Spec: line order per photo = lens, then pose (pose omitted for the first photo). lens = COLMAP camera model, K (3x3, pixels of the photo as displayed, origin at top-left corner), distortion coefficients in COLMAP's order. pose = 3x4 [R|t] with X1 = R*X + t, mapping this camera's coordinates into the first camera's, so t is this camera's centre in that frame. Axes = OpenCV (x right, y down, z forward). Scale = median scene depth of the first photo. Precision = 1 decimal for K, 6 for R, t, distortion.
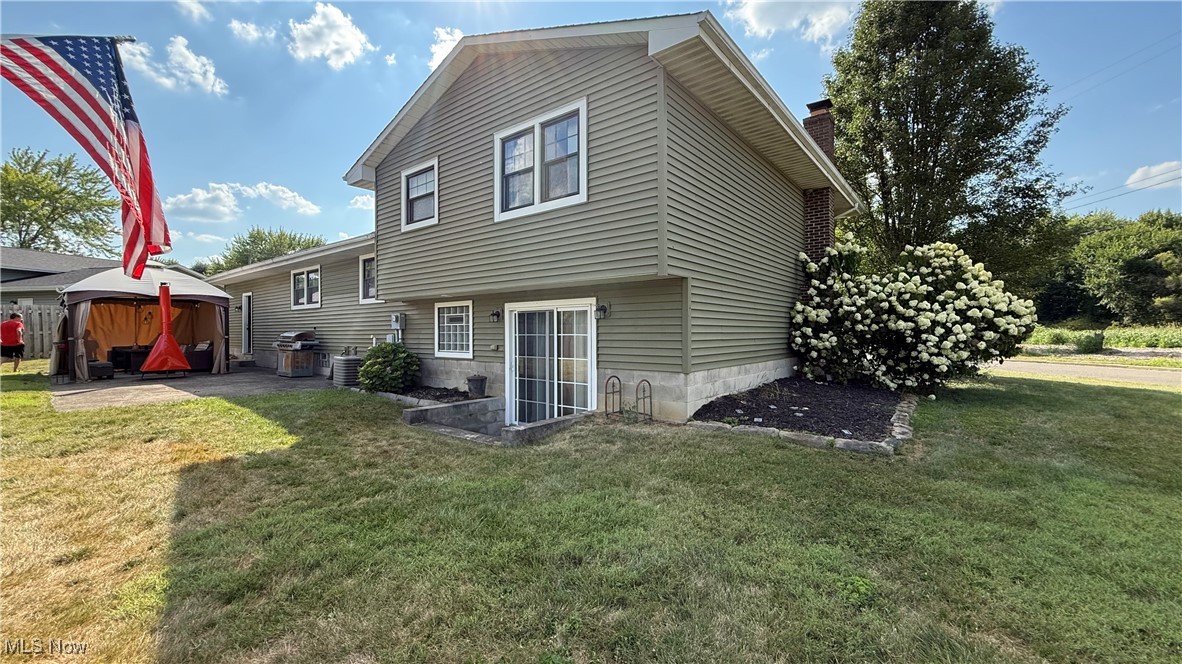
lens RADIAL K [[470.4, 0, 590.9], [0, 470.4, 331.5], [0, 0, 1]] dist [-0.004153, 0.000498]
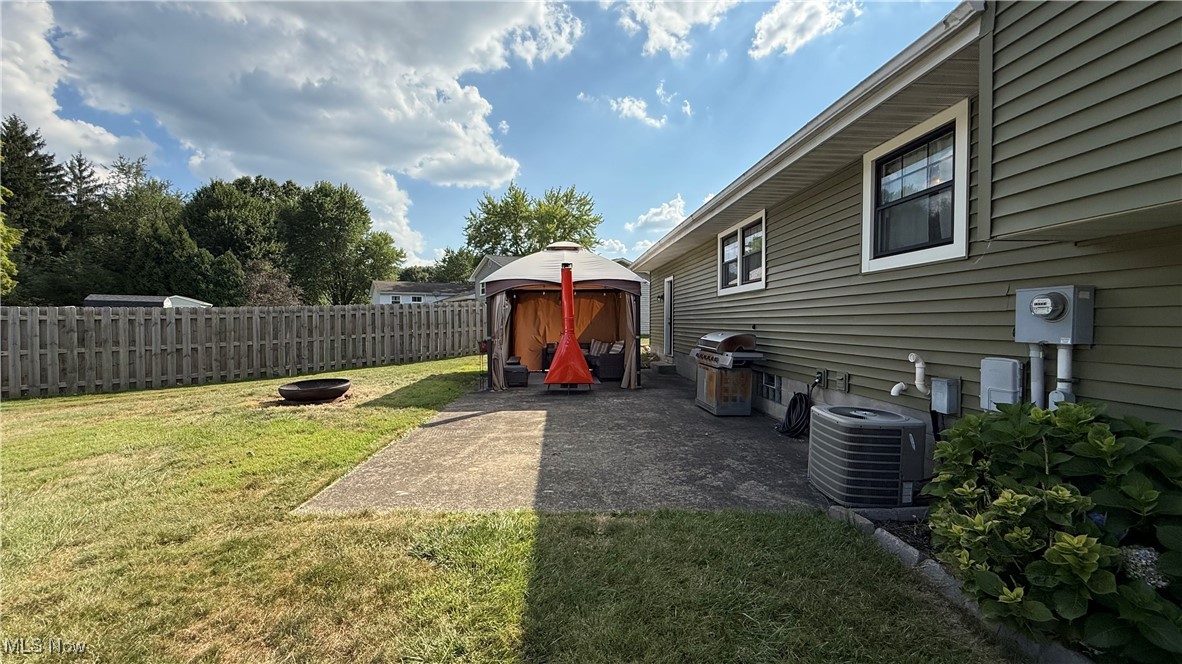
lens RADIAL K [[470.4, 0, 590.0], [0, 470.4, 329.5], [0, 0, 1]] dist [-0.004153, 0.000498]
pose [[0.668953, 0.017327, -0.743103, -0.424220], [-0.004523, 0.999805, 0.019241, -0.019511], [0.743291, -0.009510, 0.668900, 0.673205]]
